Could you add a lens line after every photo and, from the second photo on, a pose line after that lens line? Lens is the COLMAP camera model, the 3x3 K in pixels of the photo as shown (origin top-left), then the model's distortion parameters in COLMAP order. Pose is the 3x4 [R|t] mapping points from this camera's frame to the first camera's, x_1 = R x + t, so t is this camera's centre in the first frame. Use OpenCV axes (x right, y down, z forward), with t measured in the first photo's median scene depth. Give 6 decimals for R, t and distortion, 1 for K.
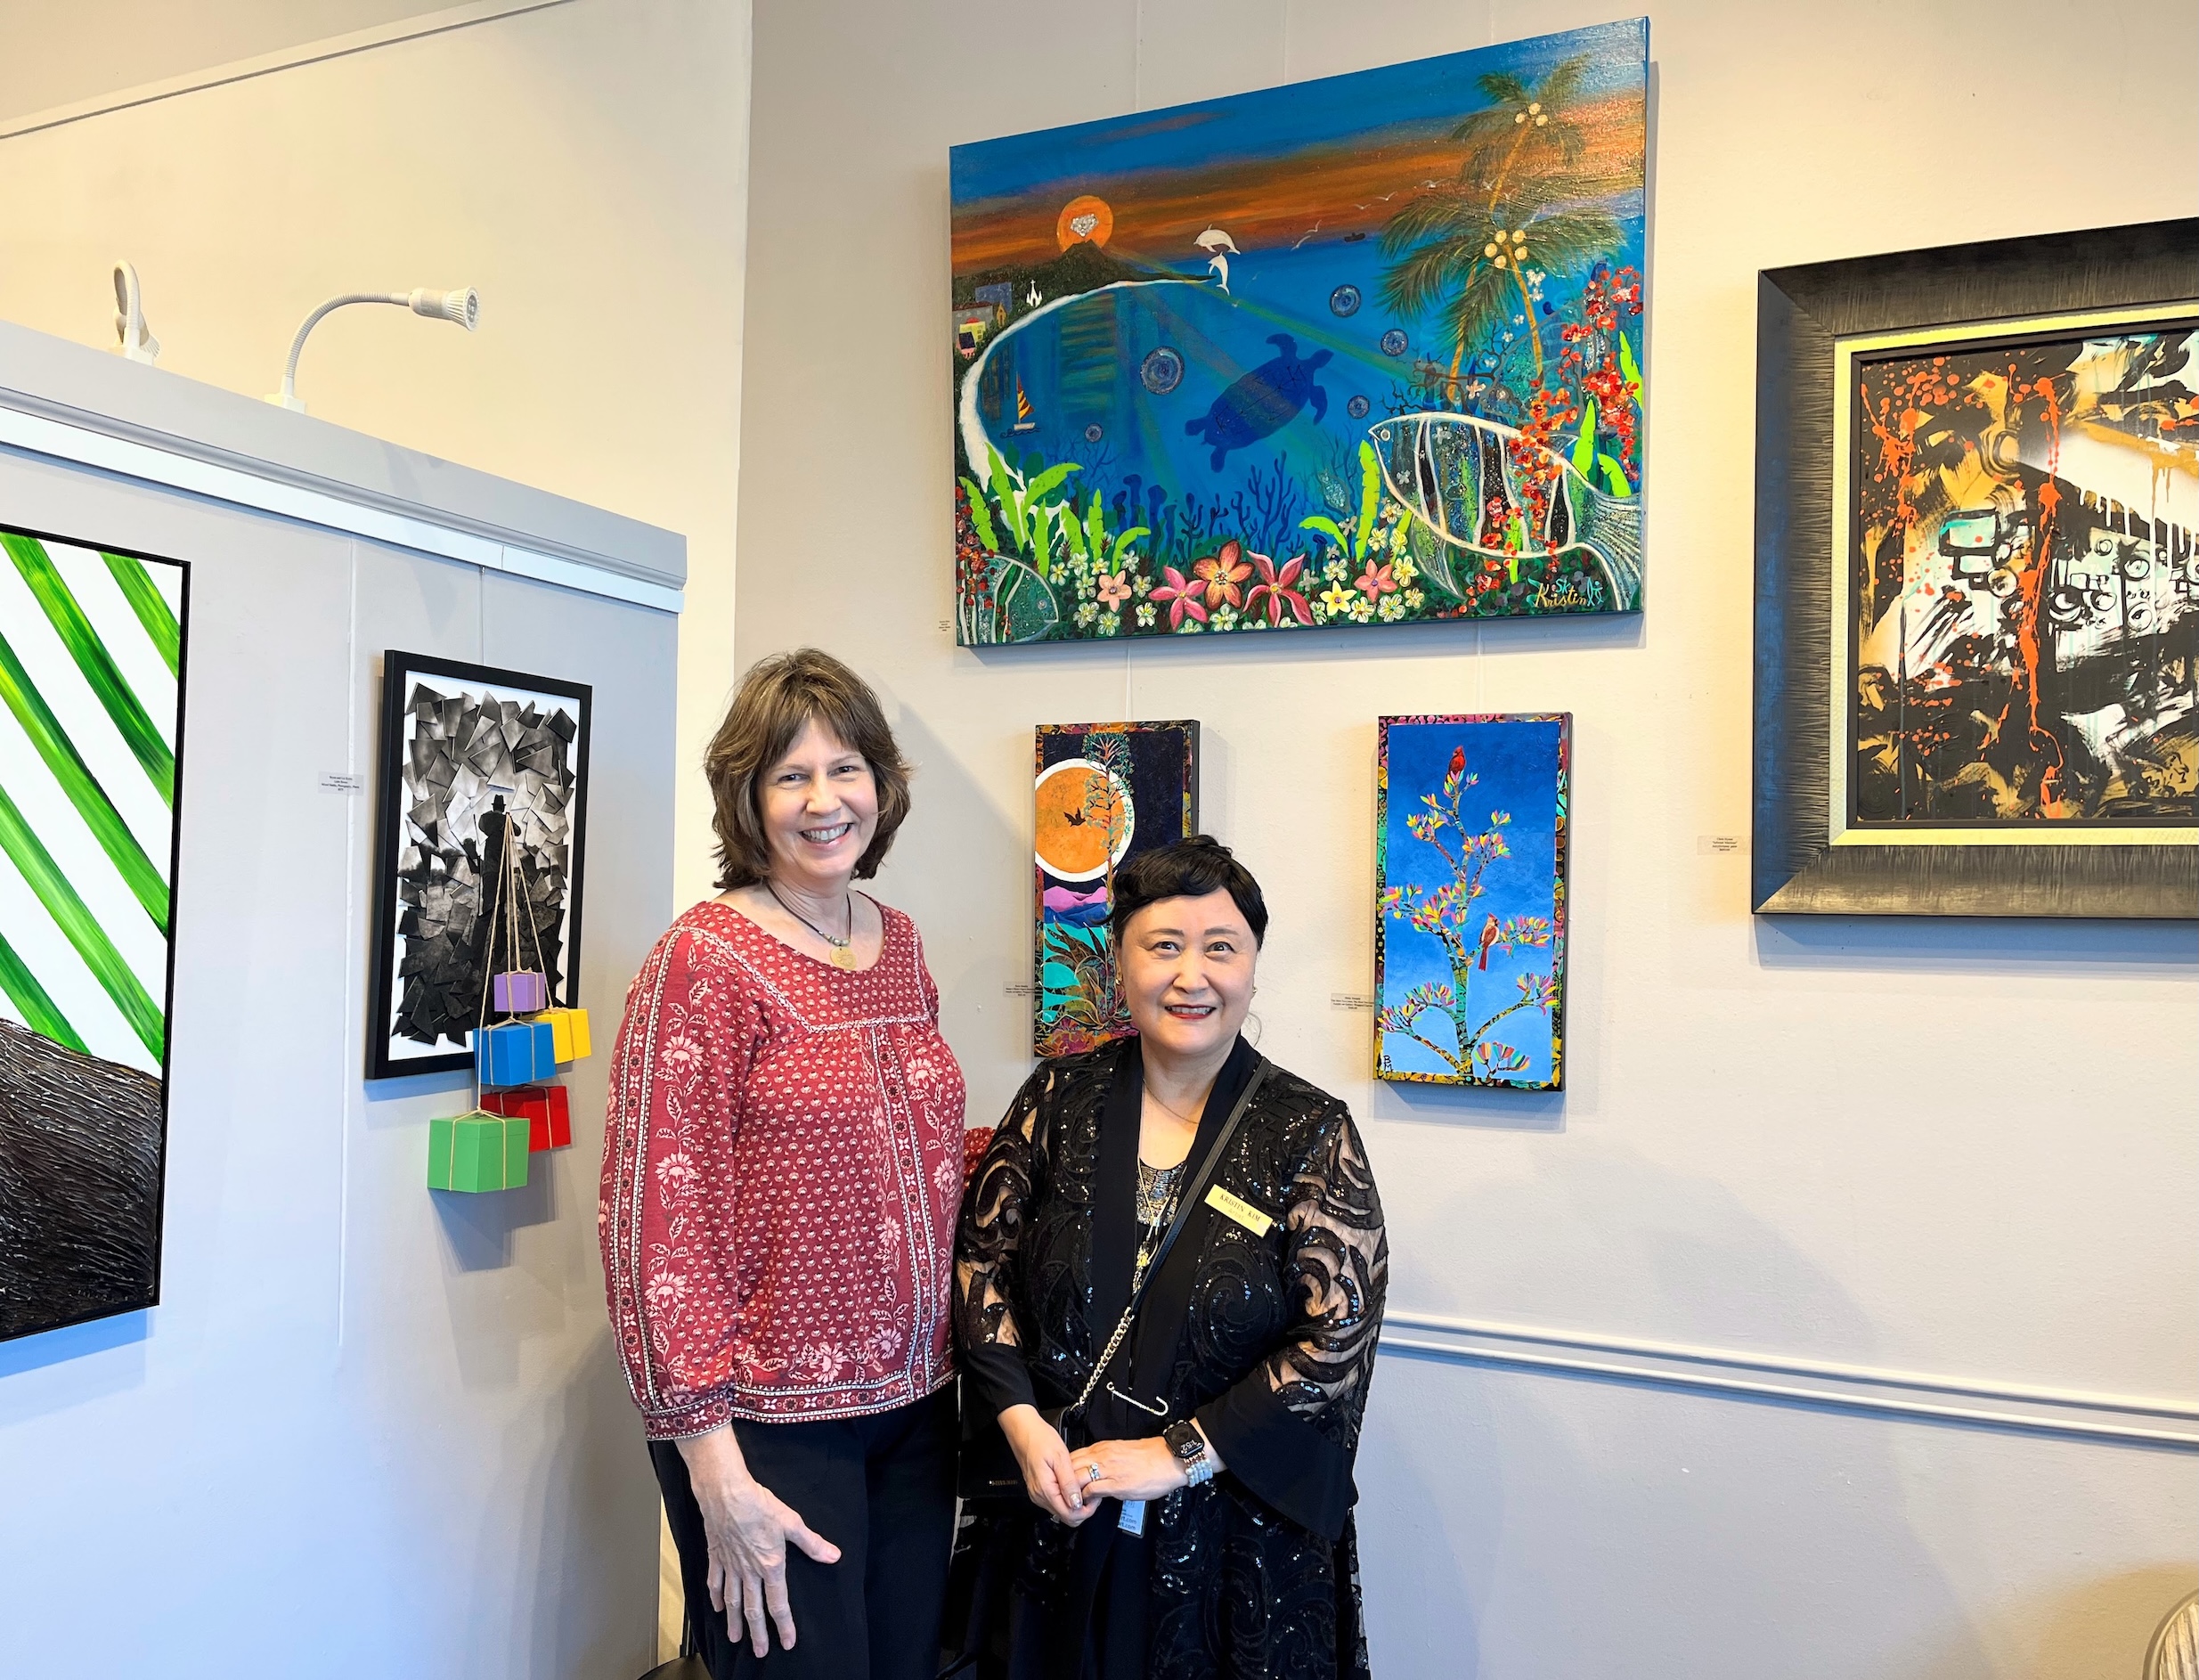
lens RADIAL K [[1765.4, 0, 1043.9], [0, 1765.4, 870.2], [0, 0, 1]] dist [0.091244, -0.118902]
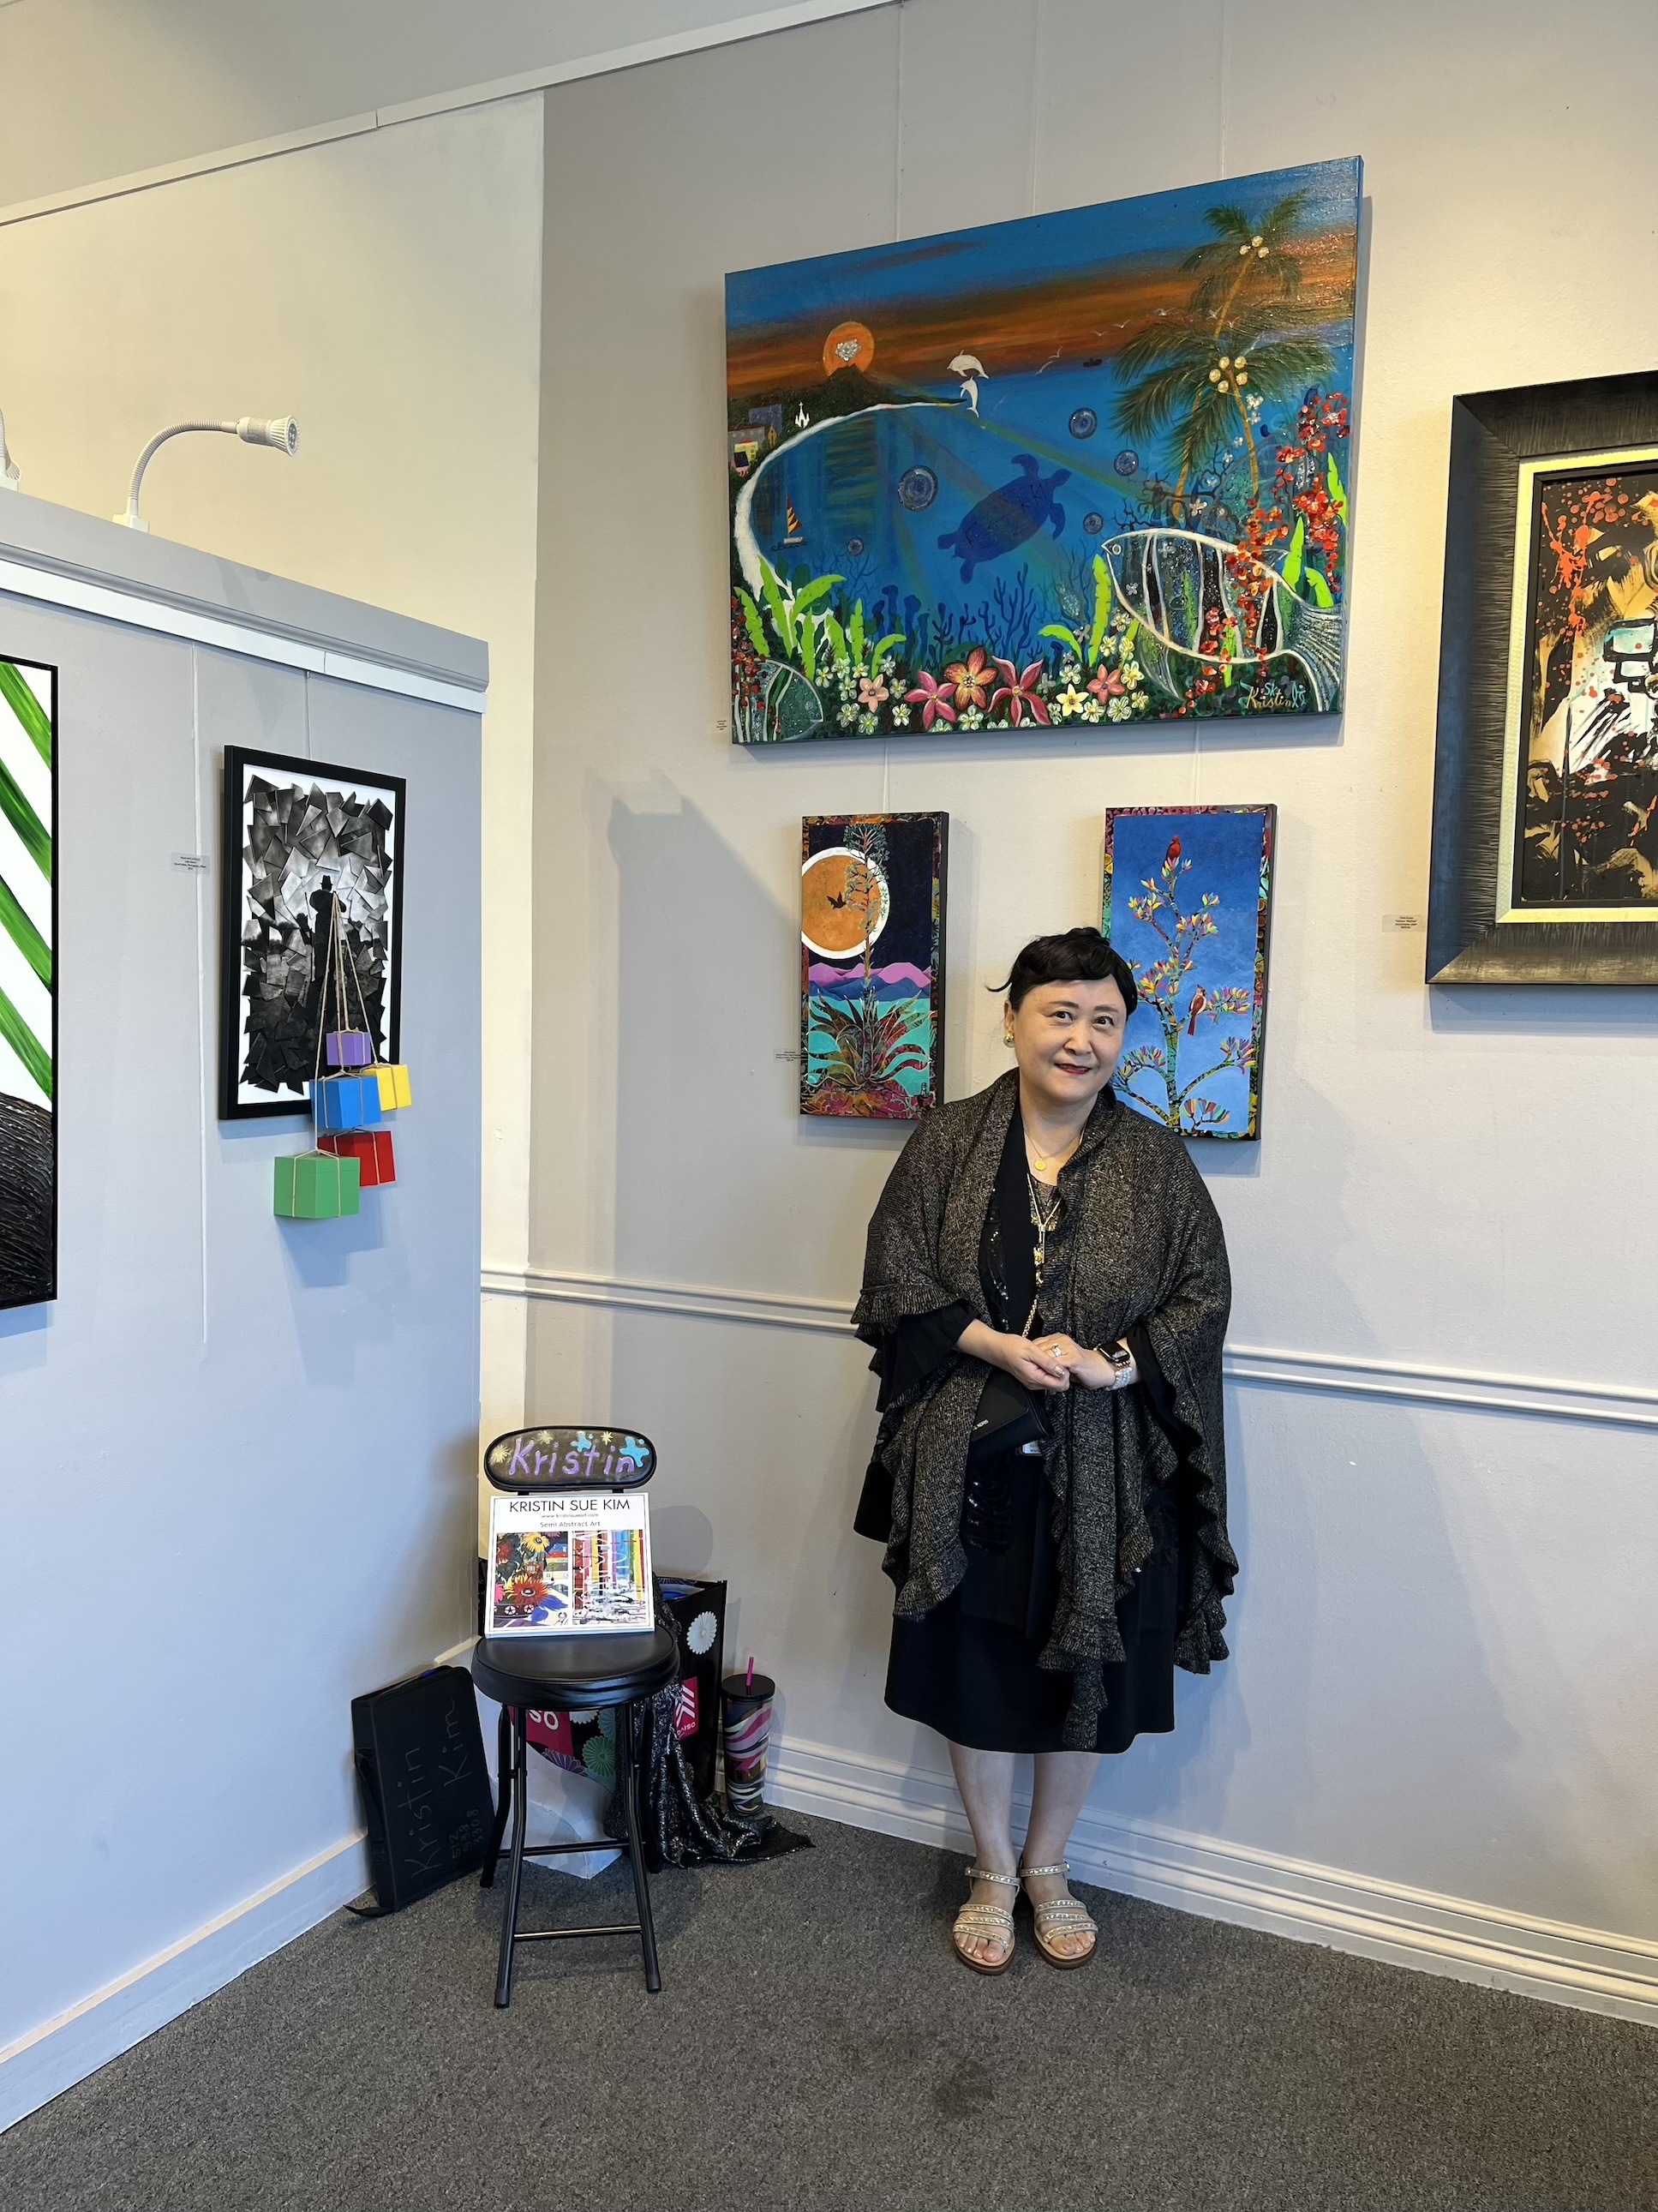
lens RADIAL K [[1698.7, 0, 814.9], [0, 1698.7, 1124.9], [0, 0, 1]] dist [0.046836, -0.016156]
pose [[0.999810, 0.005437, -0.018738, 0.026924], [-0.003696, 0.995777, 0.091726, 0.014621], [0.019158, -0.091639, 0.995608, -0.093529]]
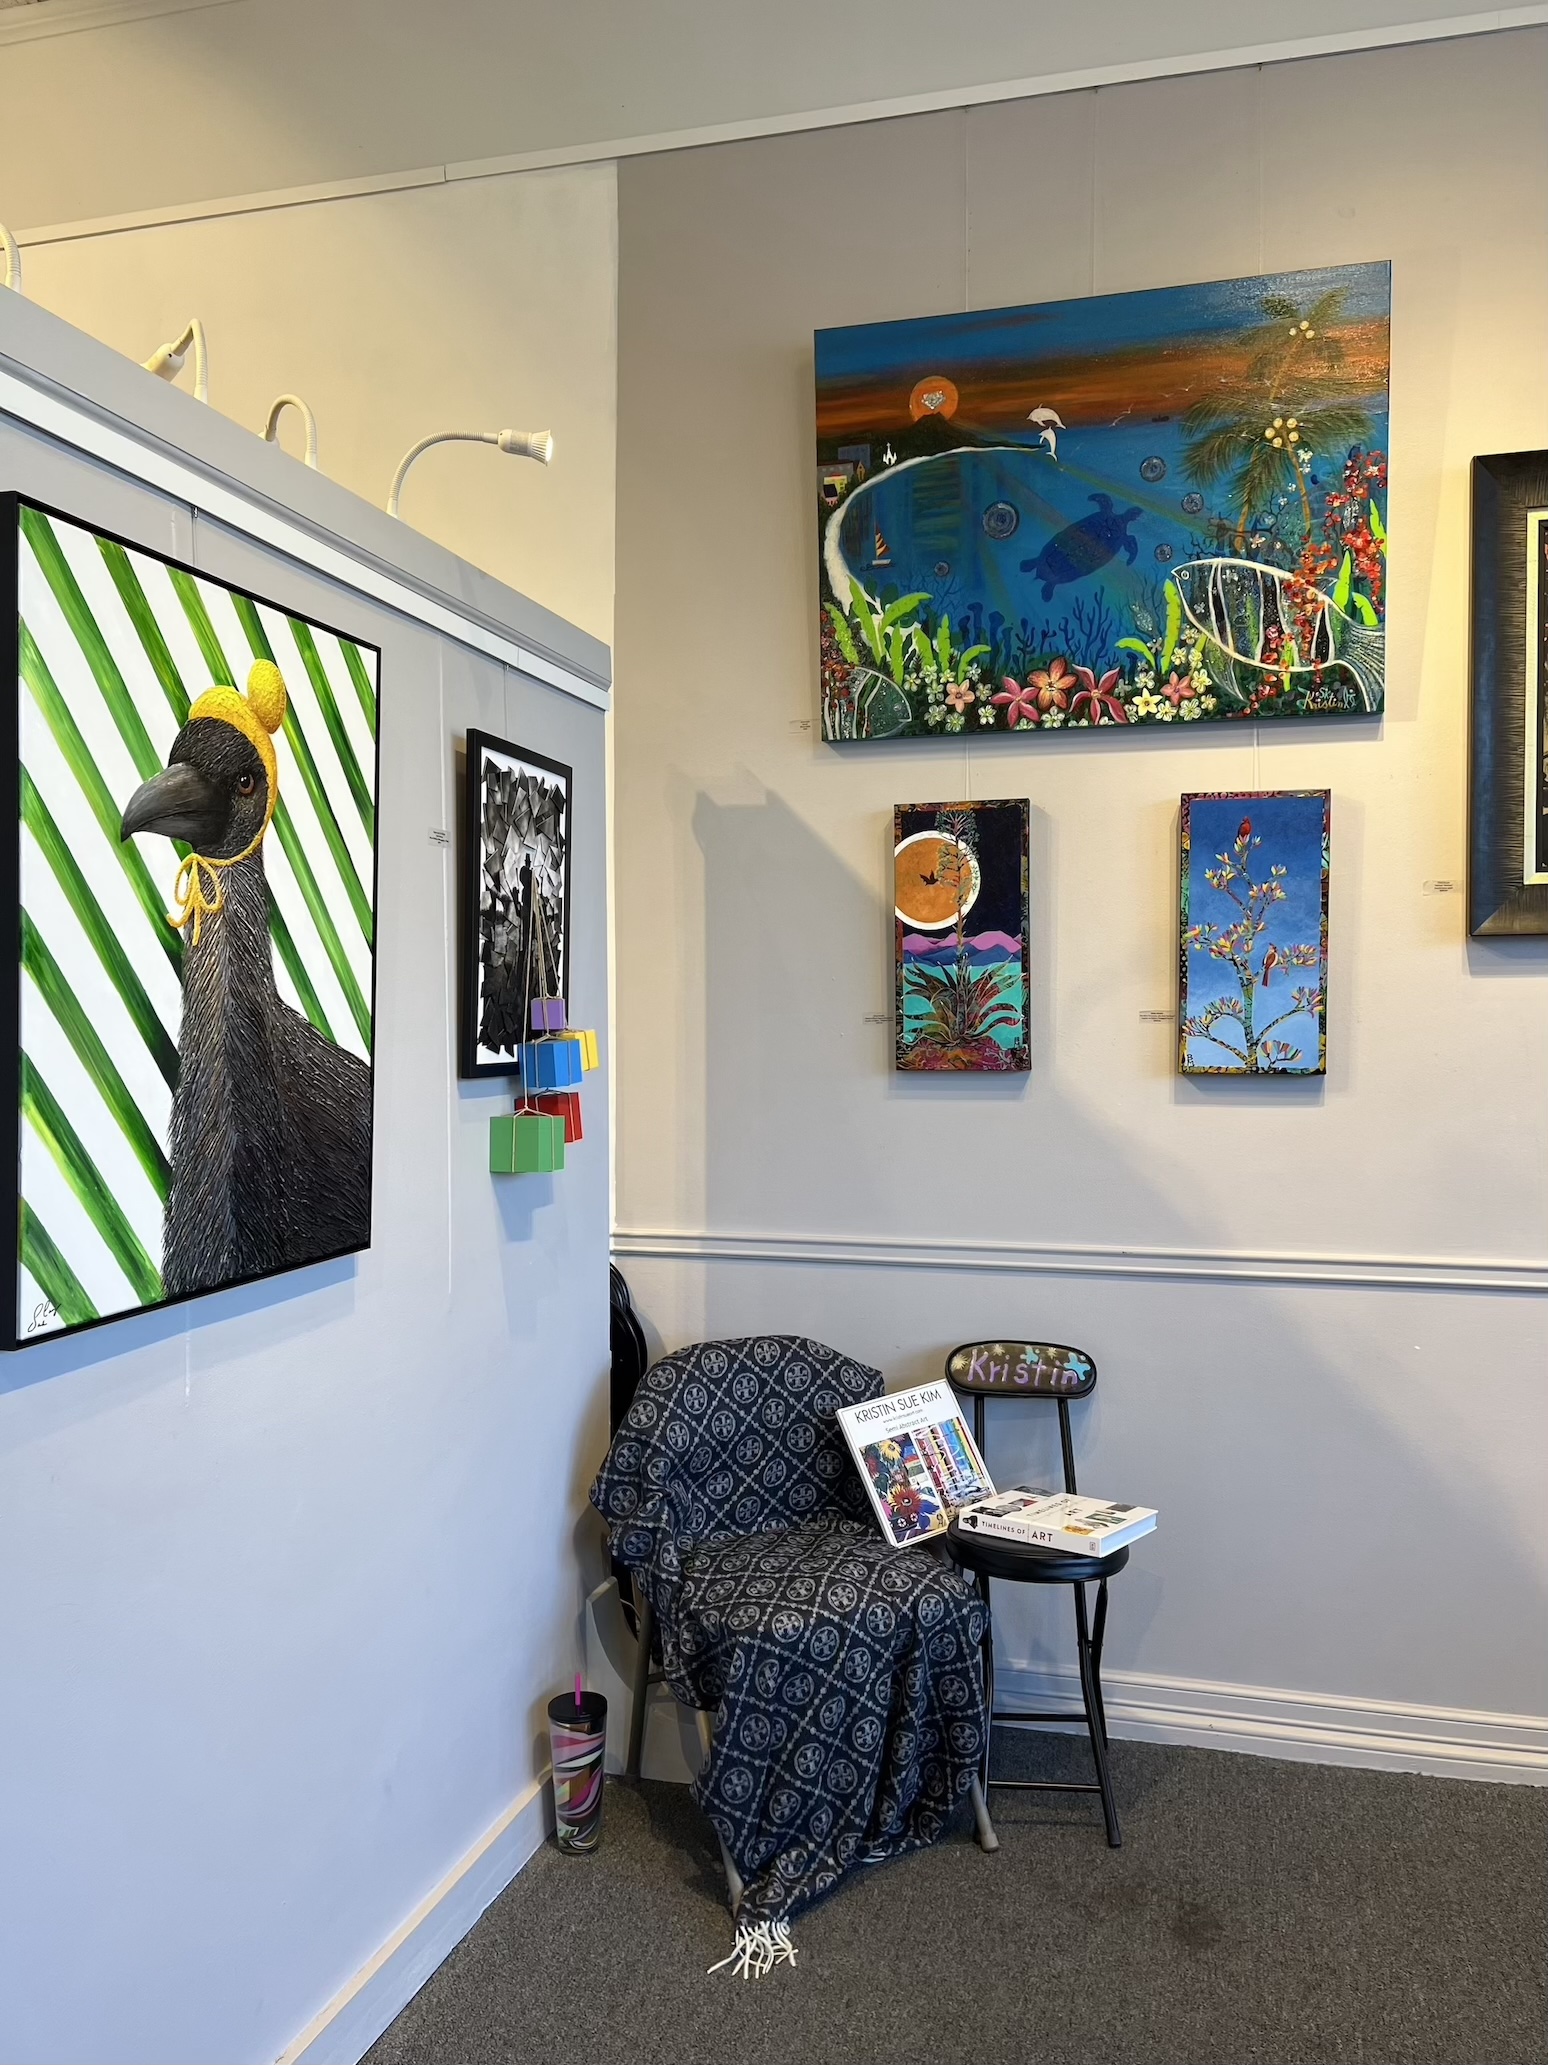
lens RADIAL K [[1578.6, 0, 792.3], [0, 1578.6, 1043.7], [0, 0, 1]] dist [0.068360, -0.072426]
pose [[0.985253, -0.022859, 0.169572, -0.298156], [0.016858, 0.999183, 0.036743, 0.049528], [-0.170274, -0.033343, 0.984833, -0.104257]]
